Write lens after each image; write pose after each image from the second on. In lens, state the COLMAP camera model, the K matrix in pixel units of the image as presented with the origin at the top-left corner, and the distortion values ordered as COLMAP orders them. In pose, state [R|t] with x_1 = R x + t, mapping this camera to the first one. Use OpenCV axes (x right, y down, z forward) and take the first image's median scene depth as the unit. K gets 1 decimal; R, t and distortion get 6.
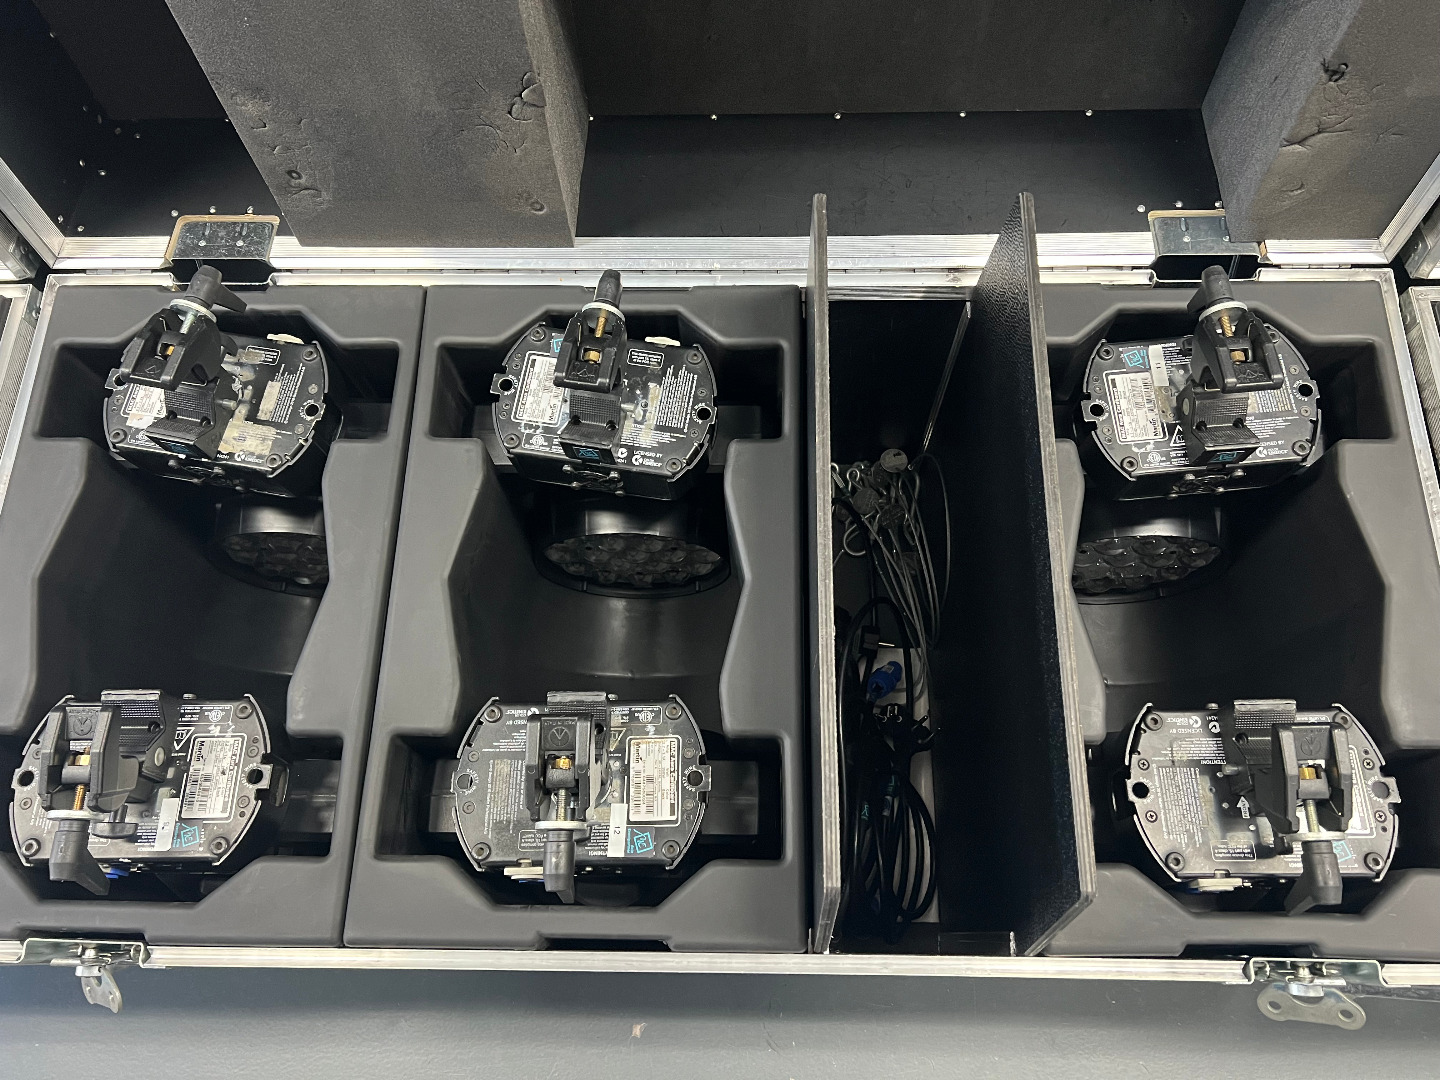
lens RADIAL K [[1104.2, 0, 744.9], [0, 1104.2, 555.7], [0, 0, 1]] dist [0.027347, -0.045365]
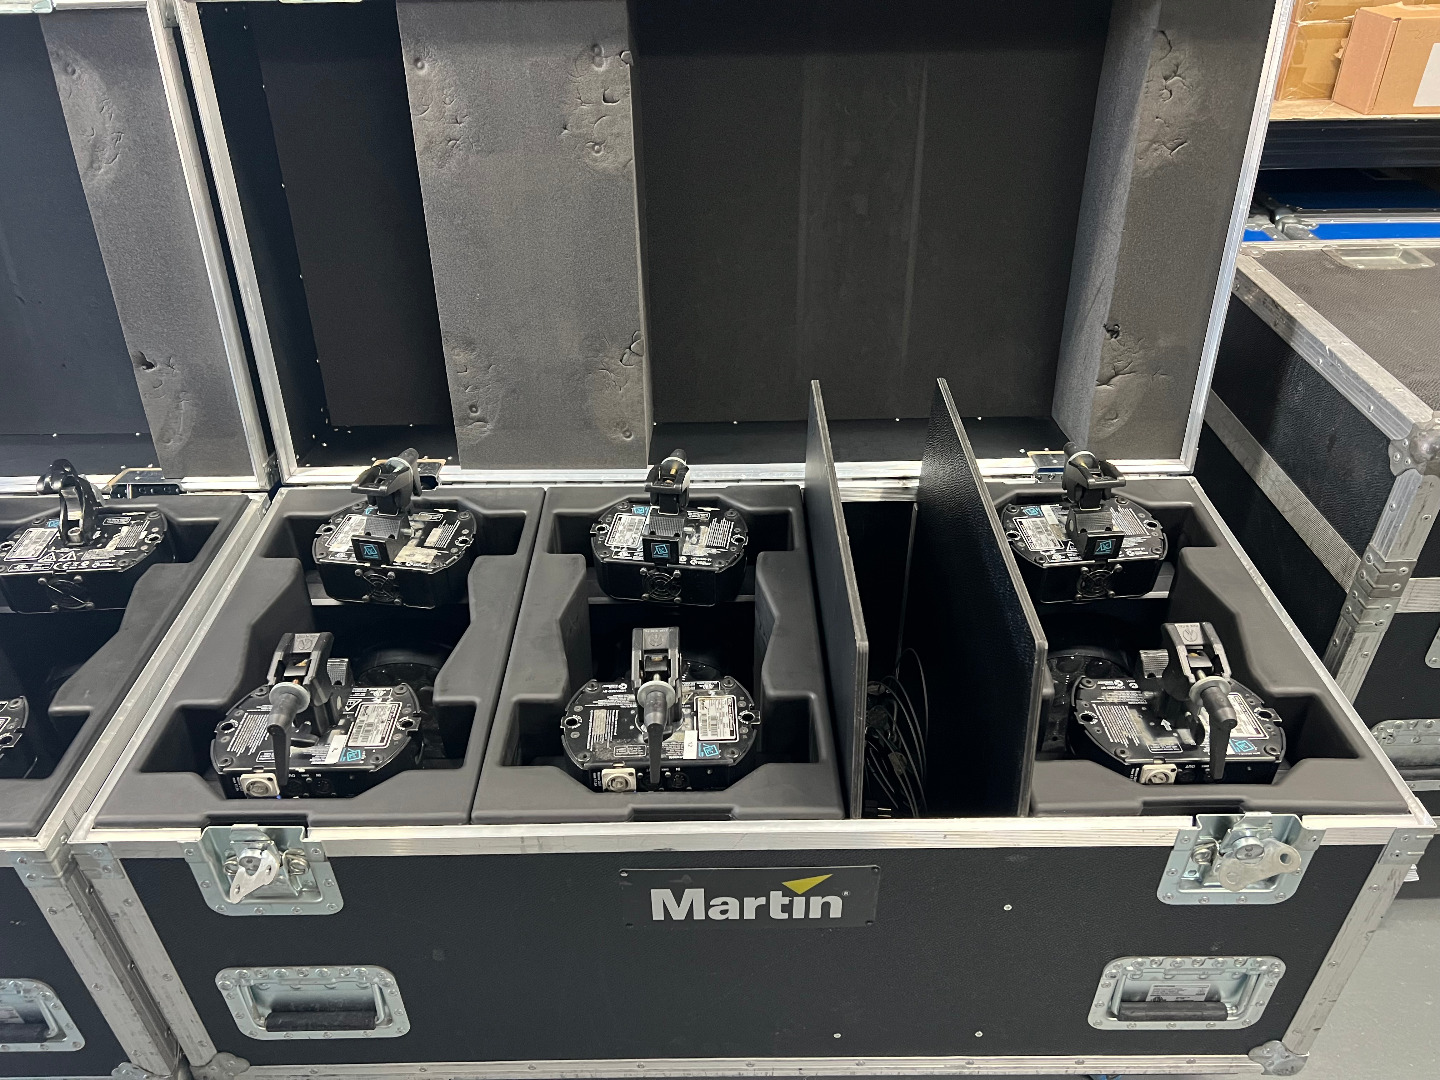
lens RADIAL K [[1104.2, 0, 725.0], [0, 1104.2, 539.7], [0, 0, 1]] dist [0.027347, -0.045365]
pose [[0.999628, -0.002750, 0.027124, -0.096302], [0.017858, 0.817794, -0.575234, 0.702461], [-0.020600, 0.575504, 0.817539, -0.169734]]
